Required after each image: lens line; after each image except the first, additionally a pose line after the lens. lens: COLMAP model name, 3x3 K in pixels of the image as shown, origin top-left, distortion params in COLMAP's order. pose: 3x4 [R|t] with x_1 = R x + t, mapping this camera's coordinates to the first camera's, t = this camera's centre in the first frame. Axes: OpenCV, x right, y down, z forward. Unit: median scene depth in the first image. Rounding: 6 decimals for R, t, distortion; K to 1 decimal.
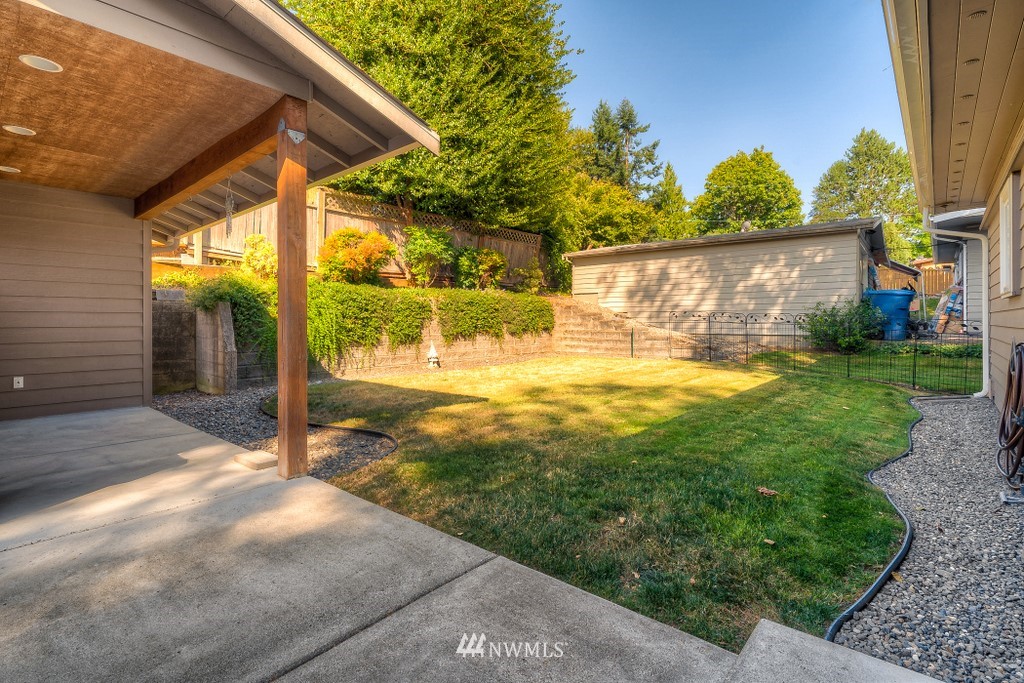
lens RADIAL K [[480.5, 0, 516.4], [0, 480.5, 322.4], [0, 0, 1]] dist [-0.004634, 0.000383]
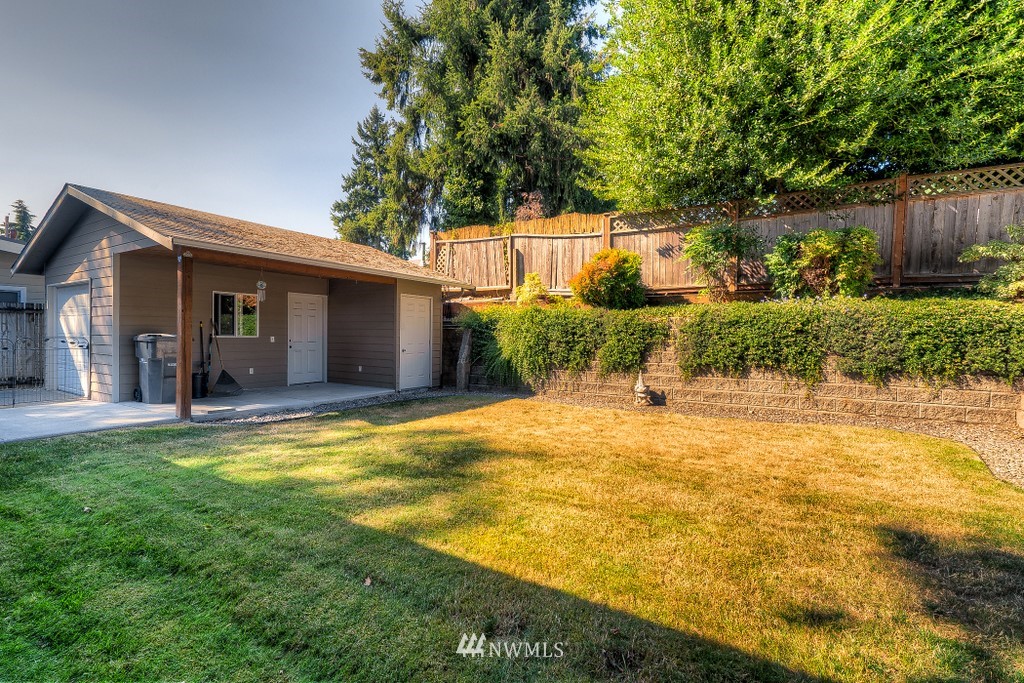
lens RADIAL K [[480.5, 0, 516.4], [0, 480.5, 322.4], [0, 0, 1]] dist [-0.004634, 0.000383]
pose [[0.153046, -0.010046, -0.988168, 0.539659], [-0.010704, 0.999873, -0.011823, -0.029858], [0.988161, 0.012387, 0.152919, 0.595024]]
